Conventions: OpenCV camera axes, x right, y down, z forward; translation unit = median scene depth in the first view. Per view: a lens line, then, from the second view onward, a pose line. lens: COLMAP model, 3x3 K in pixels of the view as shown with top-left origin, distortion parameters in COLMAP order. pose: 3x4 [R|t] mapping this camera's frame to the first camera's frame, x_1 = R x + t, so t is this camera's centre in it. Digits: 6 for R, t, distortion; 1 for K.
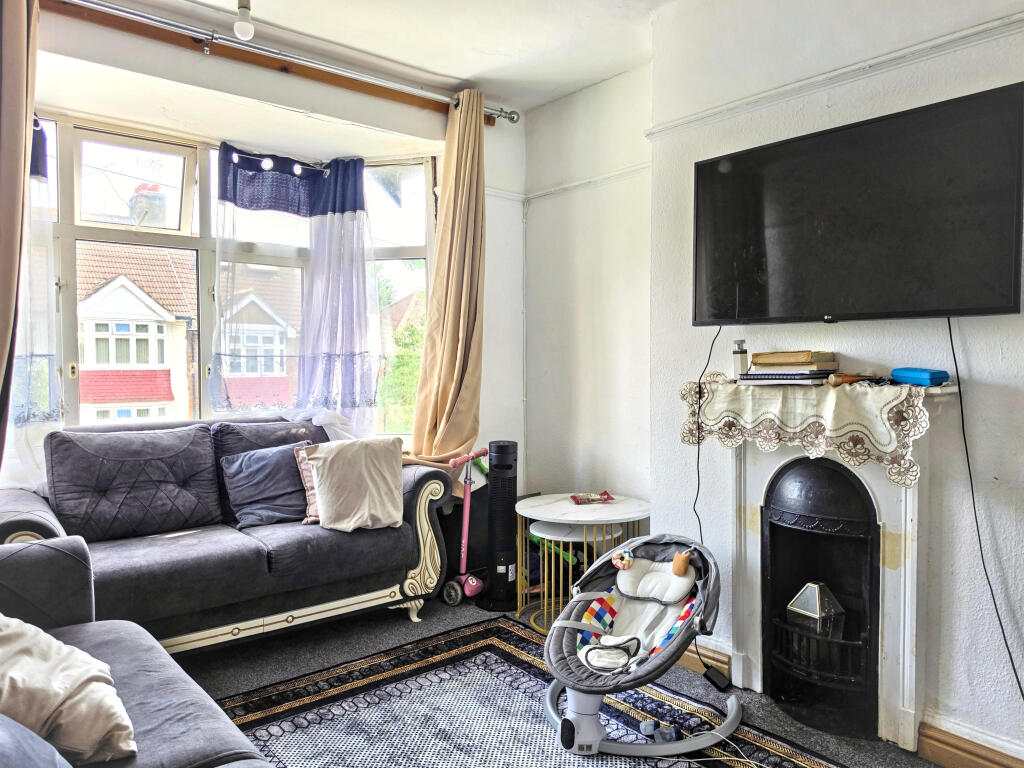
lens RADIAL K [[754.1, 0, 485.9], [0, 754.1, 387.2], [0, 0, 1]] dist [0.087533, -0.132855]
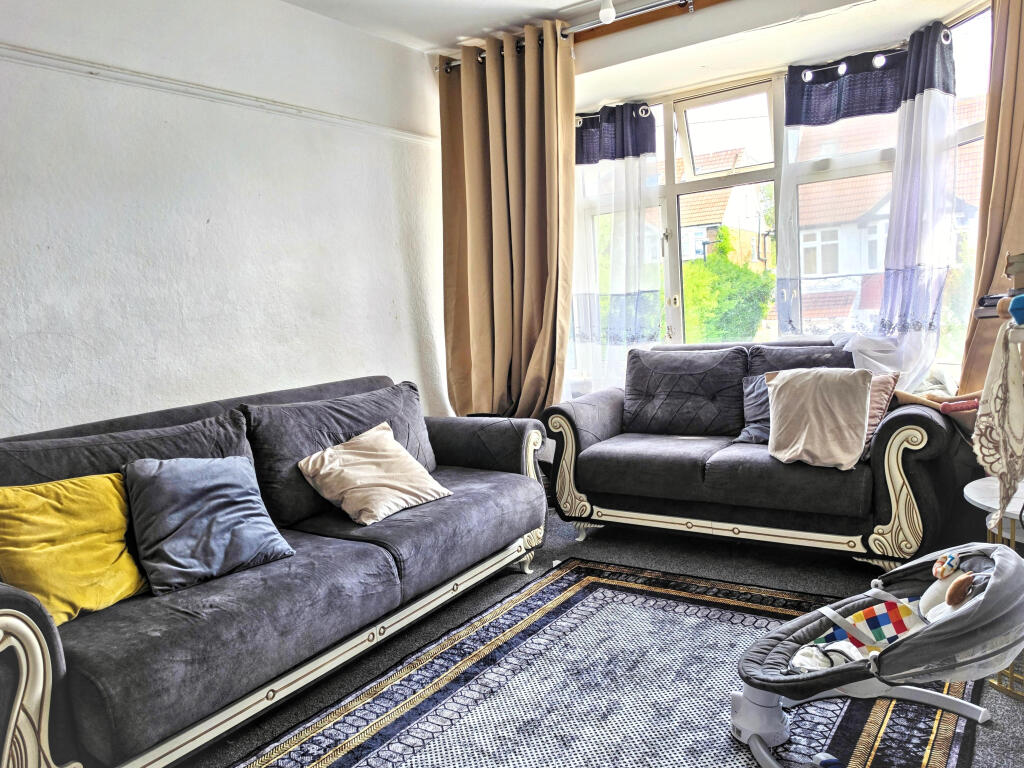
lens RADIAL K [[754.1, 0, 485.9], [0, 754.1, 387.2], [0, 0, 1]] dist [0.087533, -0.132855]
pose [[0.258537, 0.084753, -0.962276, 0.710126], [0.035958, 0.994609, 0.097261, -0.015876], [0.965332, -0.059748, 0.254096, 0.422291]]
